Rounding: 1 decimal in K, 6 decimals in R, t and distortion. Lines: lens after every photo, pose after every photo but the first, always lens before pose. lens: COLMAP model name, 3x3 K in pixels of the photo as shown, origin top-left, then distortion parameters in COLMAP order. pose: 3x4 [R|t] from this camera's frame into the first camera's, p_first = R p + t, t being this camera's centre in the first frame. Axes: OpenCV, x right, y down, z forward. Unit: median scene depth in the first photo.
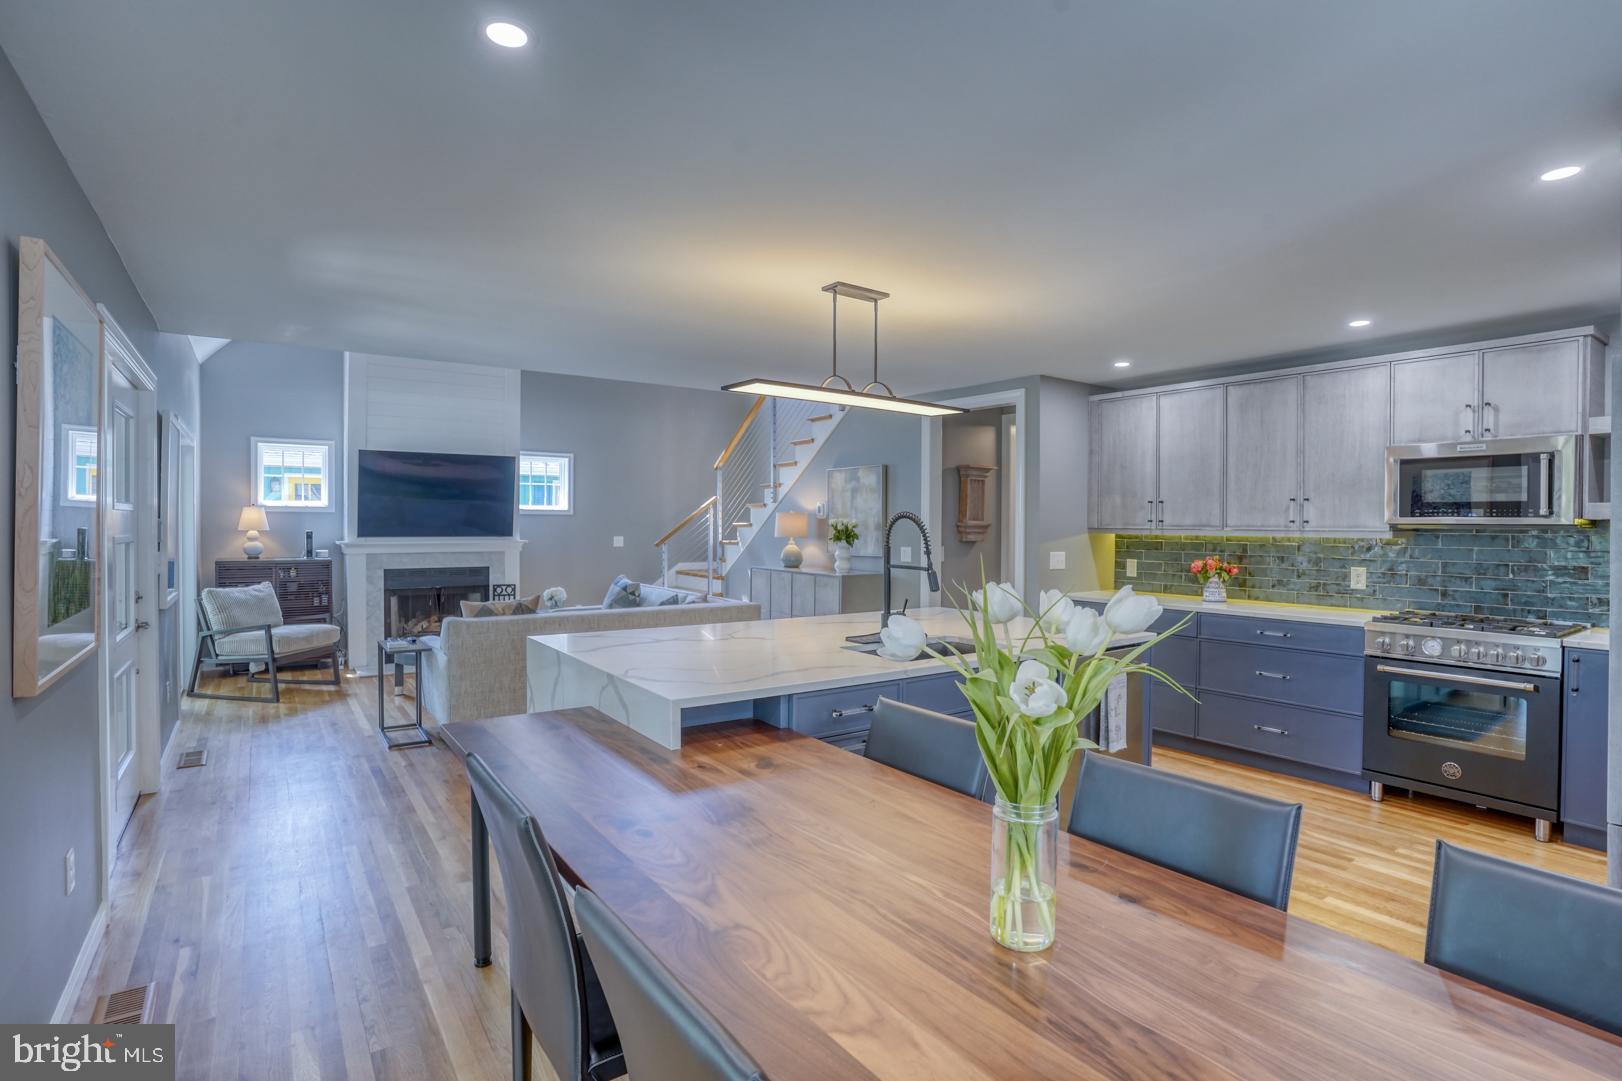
lens RADIAL K [[793.6, 0, 783.5], [0, 793.6, 541.4], [0, 0, 1]] dist [-0.052687, 0.000229]
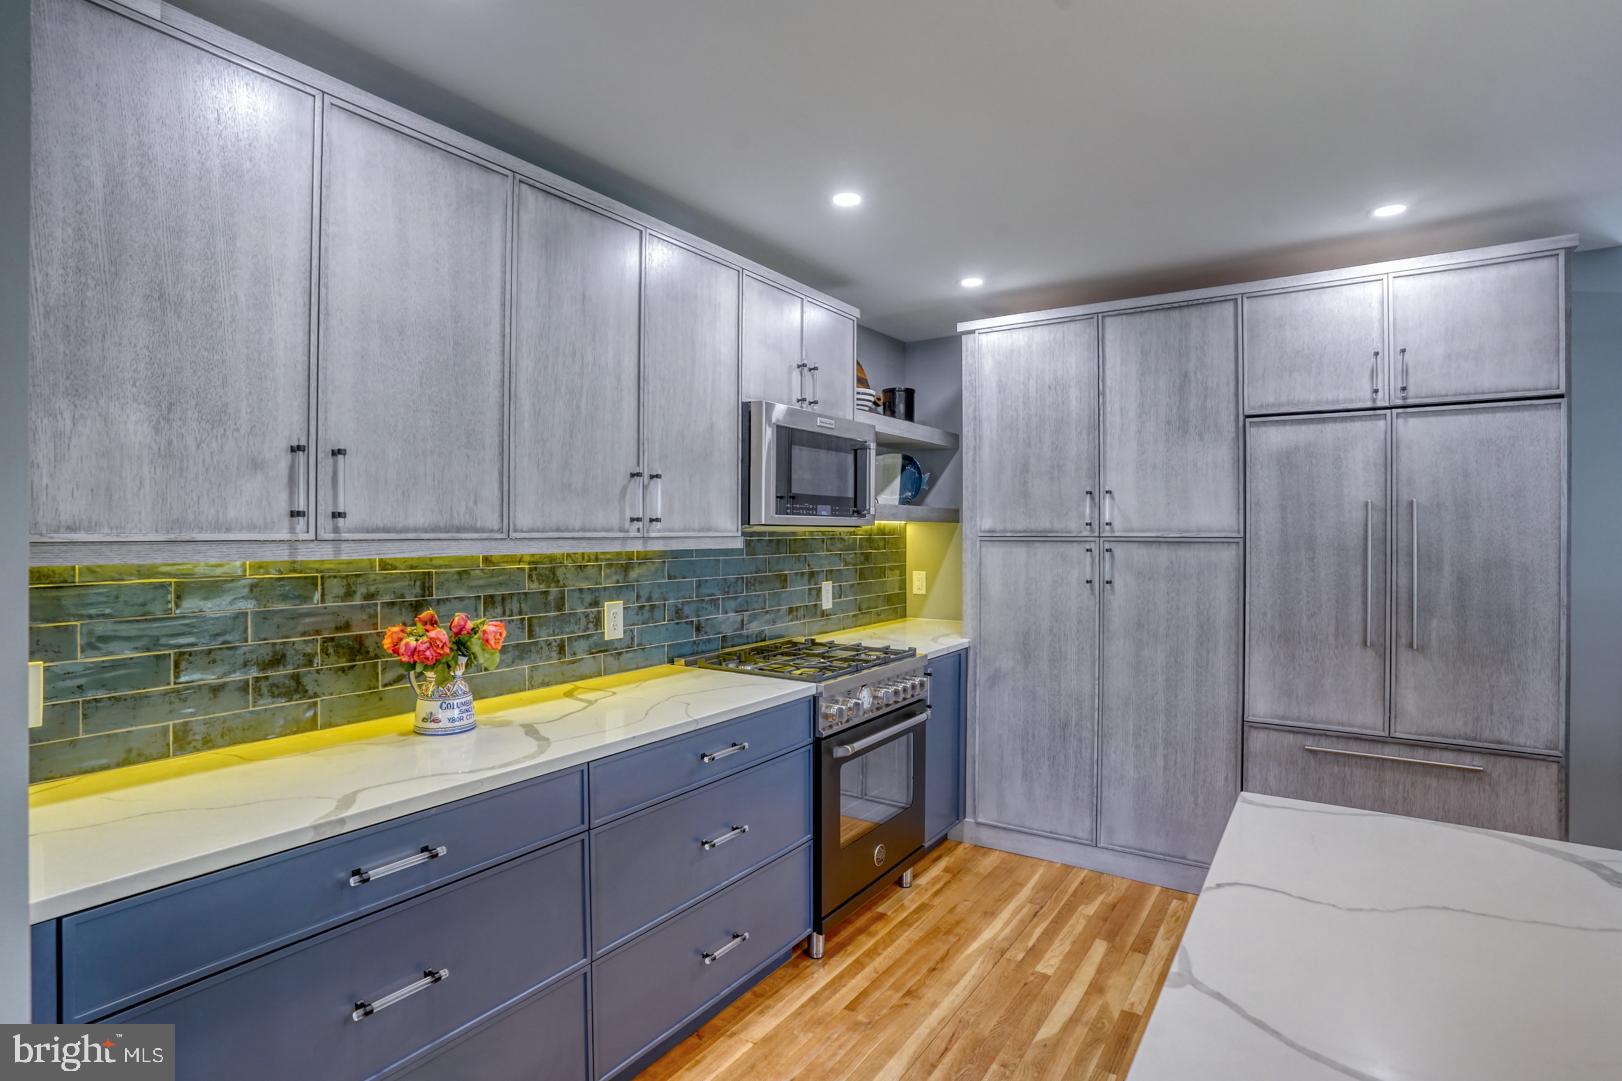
lens RADIAL K [[800.8, 0, 810.2], [0, 800.8, 533.3], [0, 0, 1]] dist [-0.066890, 0.027182]
pose [[-0.370099, -0.007934, 0.928958, 0.097019], [0.018908, 0.999692, 0.016071, -0.015033], [-0.928800, 0.023513, -0.369835, 0.707012]]
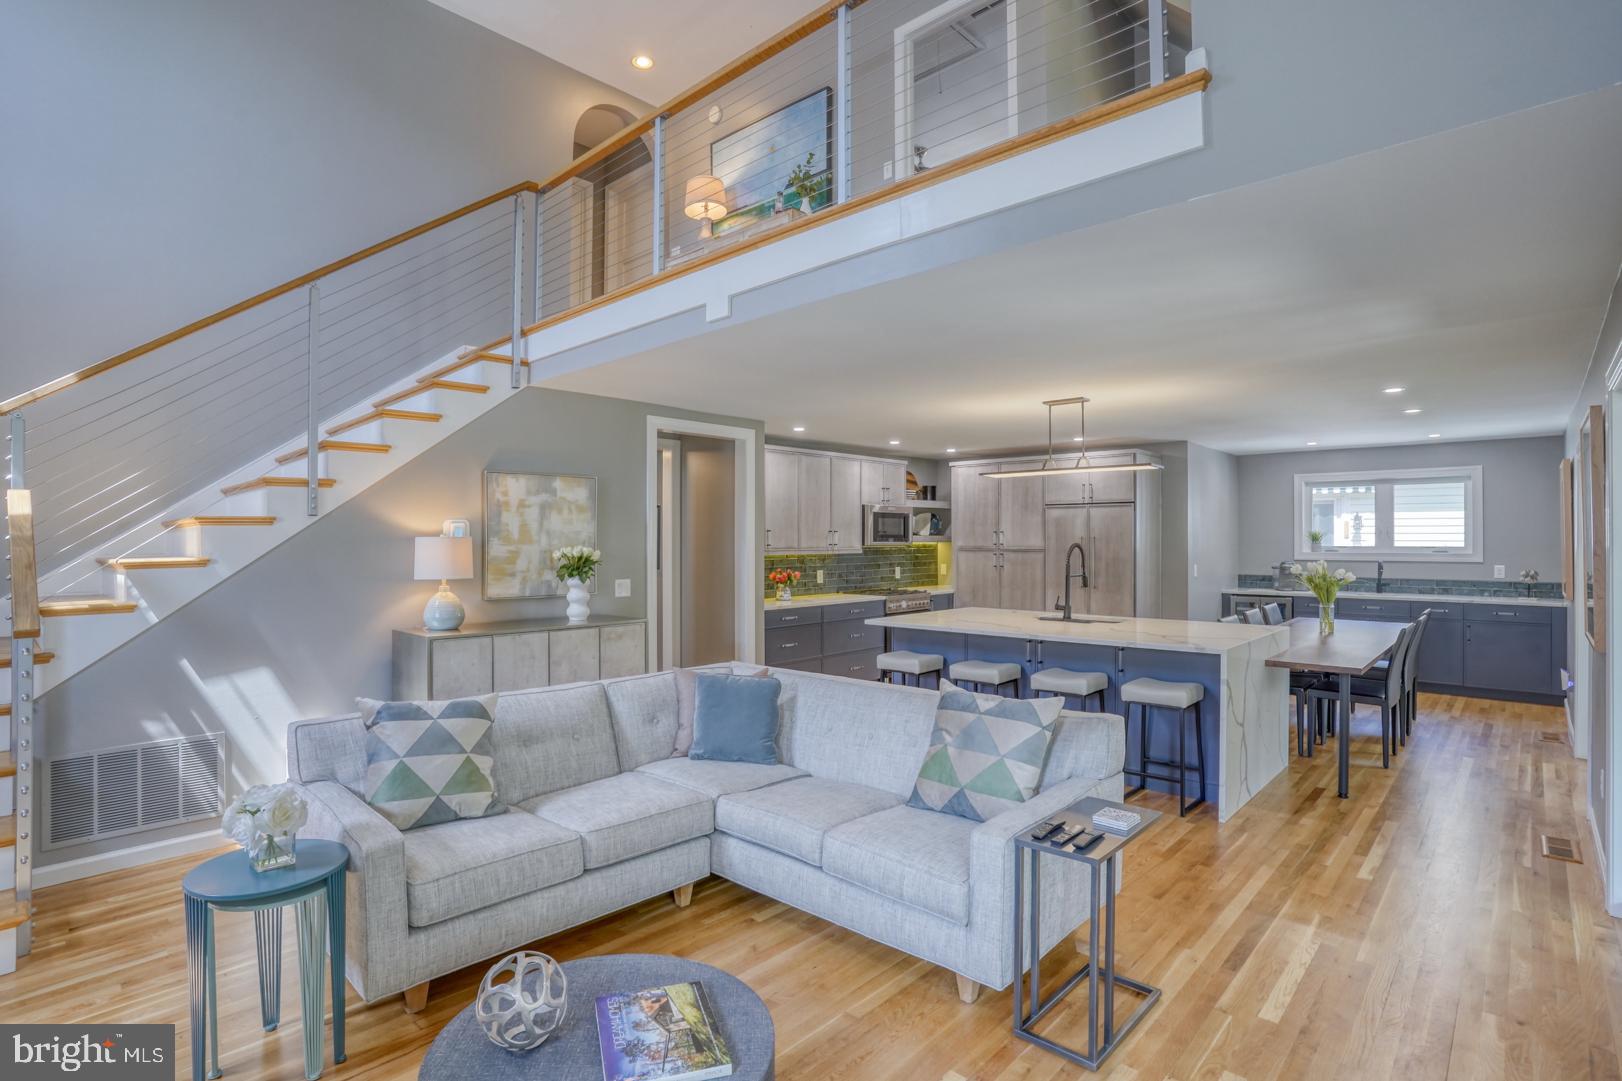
lens RADIAL K [[823.5, 0, 811.0], [0, 823.5, 540.5], [0, 0, 1]] dist [-0.049698, 0.000359]
pose [[-0.217670, -0.006583, 0.976000, -0.686255], [0.023455, 0.999653, 0.011974, -0.036712], [-0.975741, 0.025499, -0.217440, 0.927839]]
